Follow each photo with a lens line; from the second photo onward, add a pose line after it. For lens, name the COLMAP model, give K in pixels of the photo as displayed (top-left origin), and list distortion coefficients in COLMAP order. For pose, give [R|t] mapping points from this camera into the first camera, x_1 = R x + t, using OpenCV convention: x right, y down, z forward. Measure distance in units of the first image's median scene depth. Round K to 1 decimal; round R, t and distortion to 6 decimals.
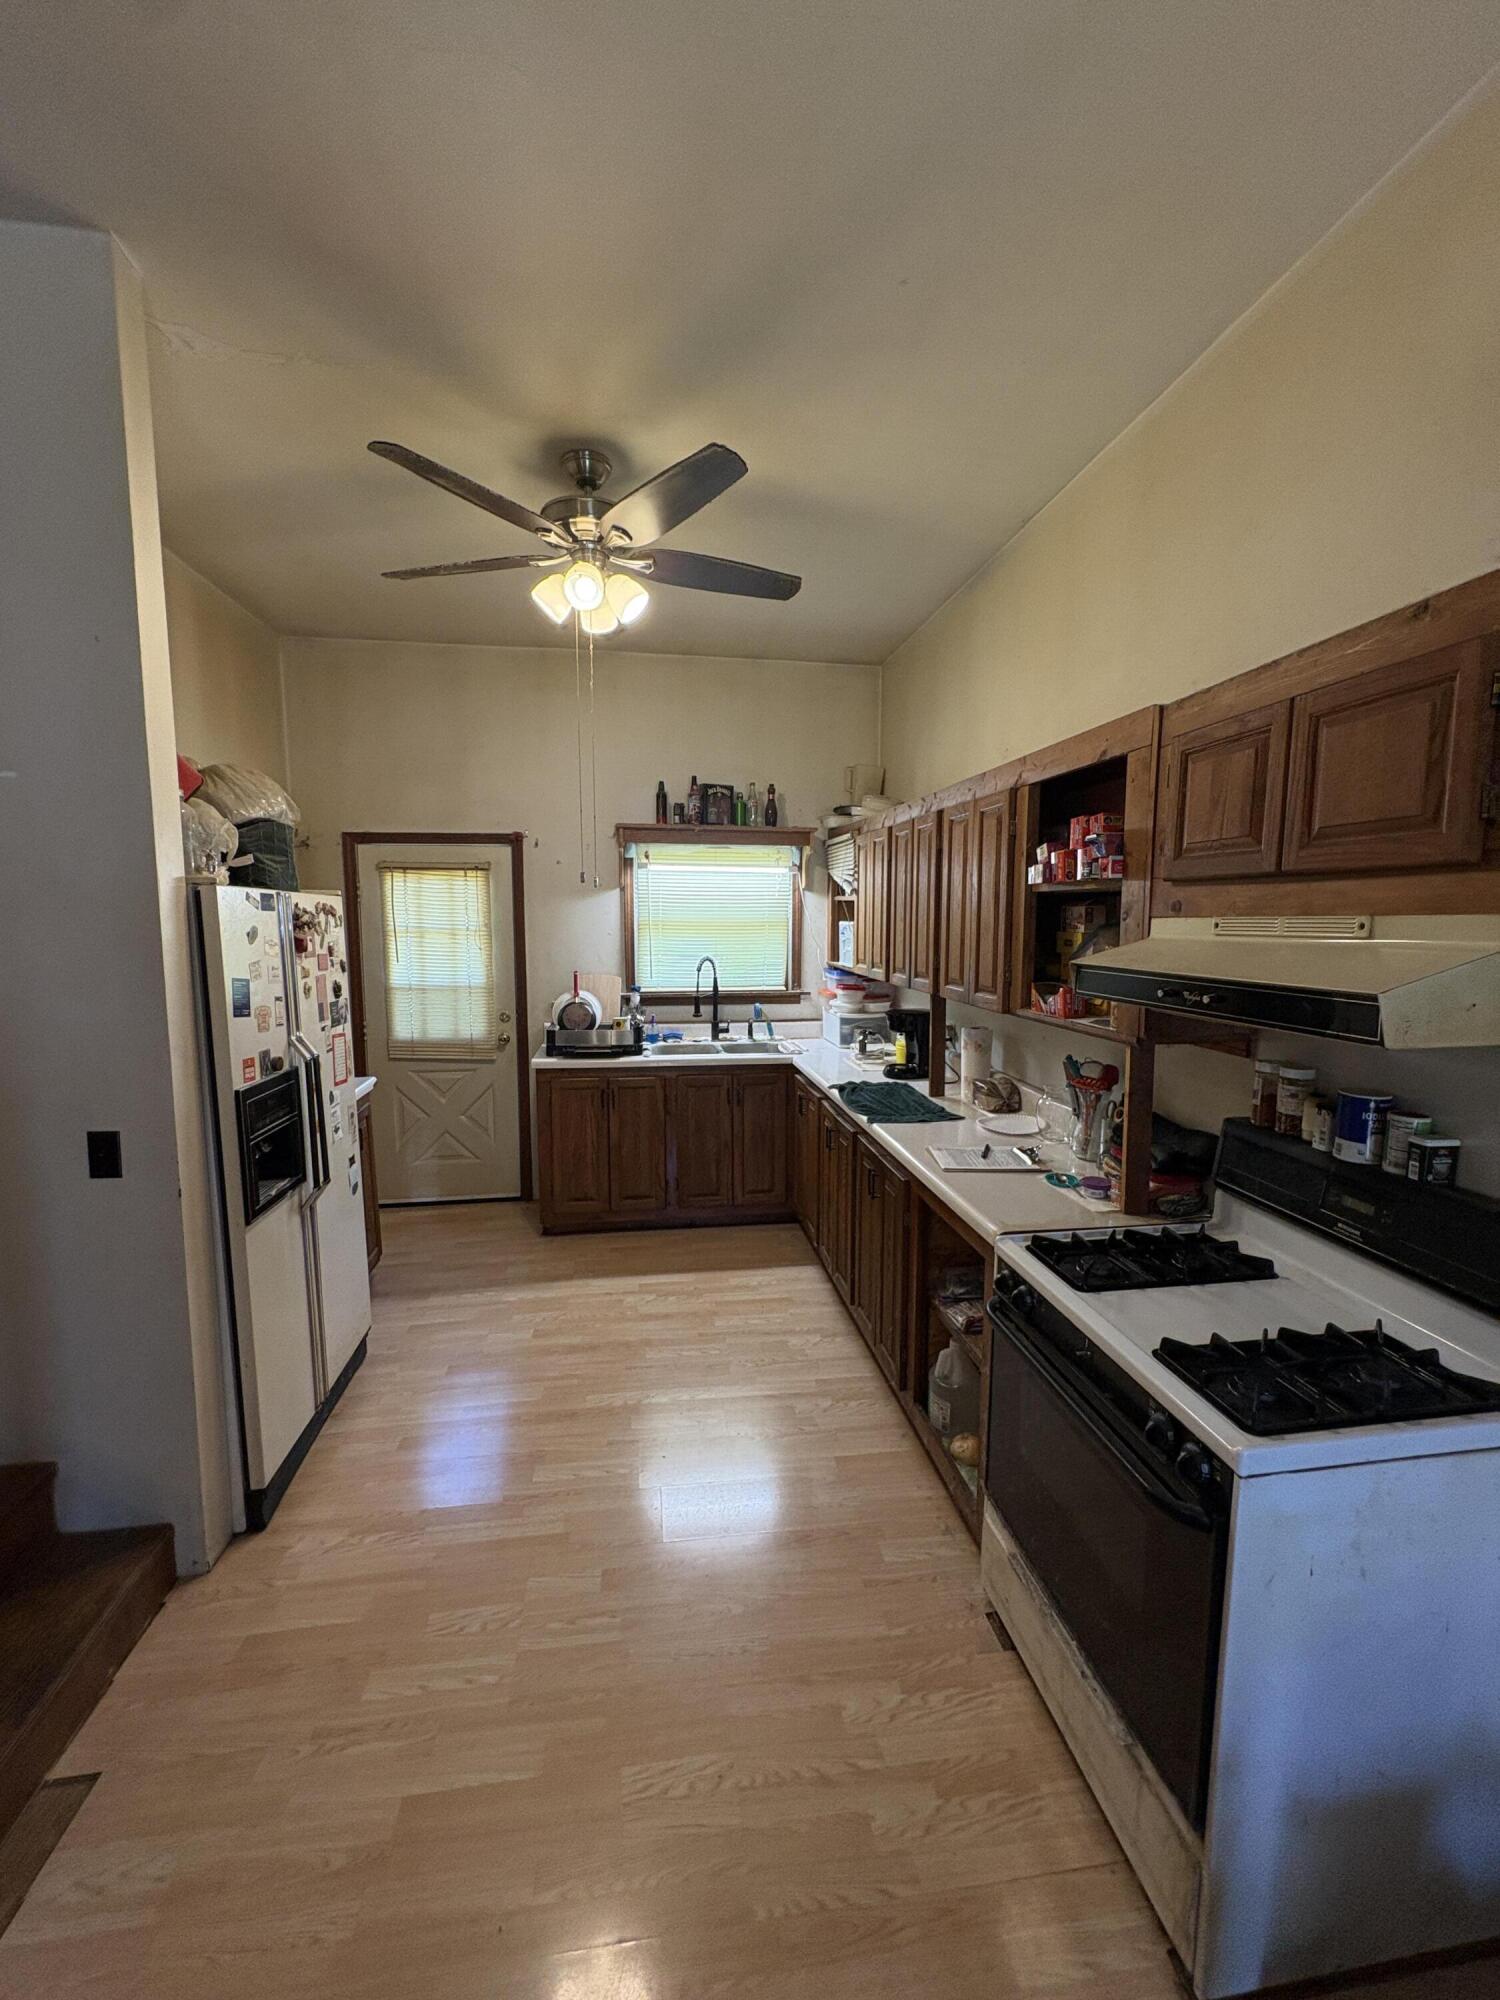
lens RADIAL K [[800.9, 0, 750.7], [0, 800.9, 1004.9], [0, 0, 1]] dist [-0.000045, 0.000718]
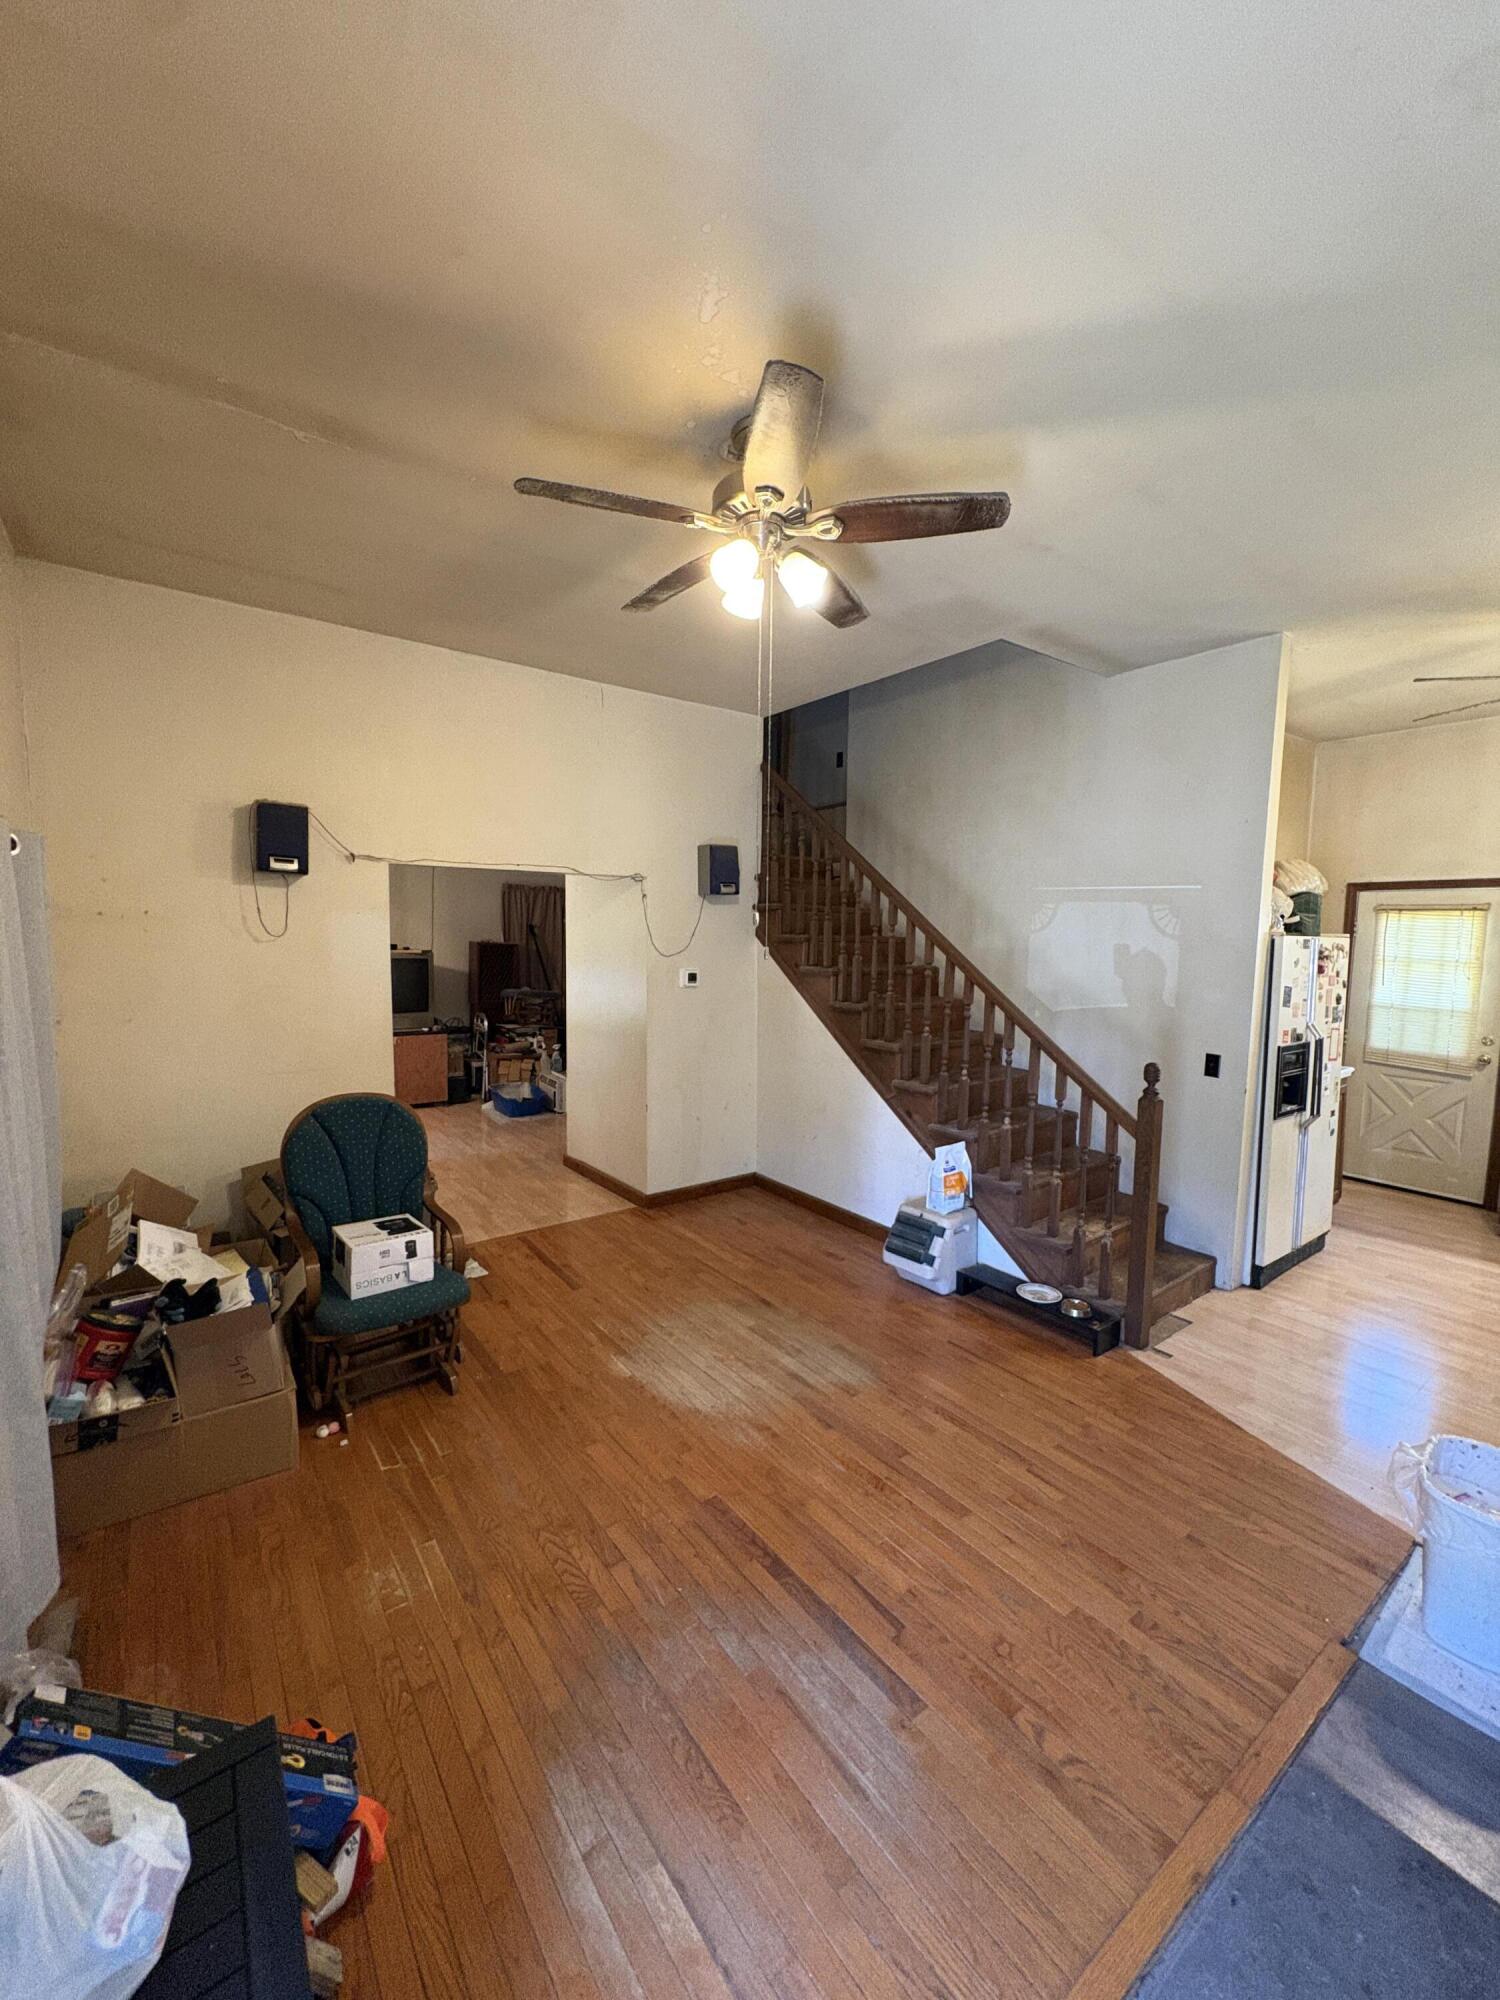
lens RADIAL K [[800.9, 0, 750.1], [0, 800.9, 997.2], [0, 0, 1]] dist [-0.000045, 0.000718]
pose [[0.475000, 0.085992, -0.875774, 0.315366], [-0.112222, 0.993008, 0.036636, 0.051563], [0.872801, 0.080879, 0.481329, -0.783171]]
